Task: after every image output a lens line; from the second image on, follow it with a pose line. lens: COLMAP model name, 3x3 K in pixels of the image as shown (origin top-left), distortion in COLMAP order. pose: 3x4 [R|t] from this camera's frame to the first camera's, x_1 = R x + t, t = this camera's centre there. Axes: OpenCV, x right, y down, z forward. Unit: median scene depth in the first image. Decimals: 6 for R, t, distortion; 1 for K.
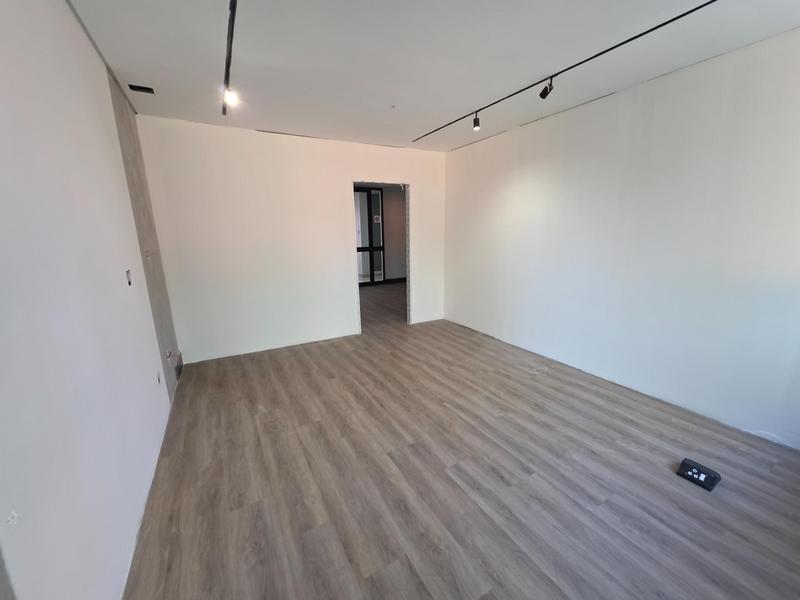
lens RADIAL K [[321.2, 0, 401.5], [0, 321.2, 302.4], [0, 0, 1]] dist [0.001729, 0.000605]
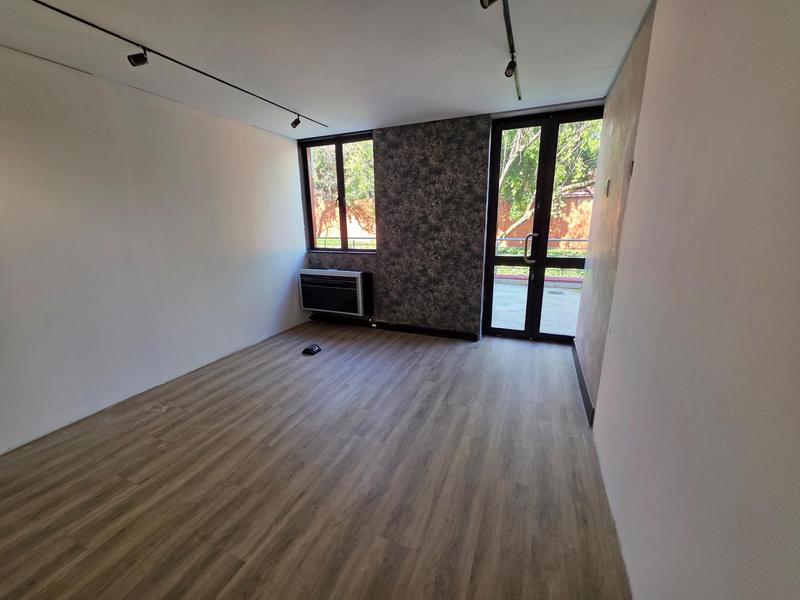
lens RADIAL K [[321.2, 0, 399.4], [0, 321.2, 300.6], [0, 0, 1]] dist [0.001729, 0.000605]
pose [[-0.607479, -0.166993, 0.776584, -0.628296], [0.193763, 0.916967, 0.348751, -0.234527], [-0.770341, 0.362332, -0.524682, 1.048781]]
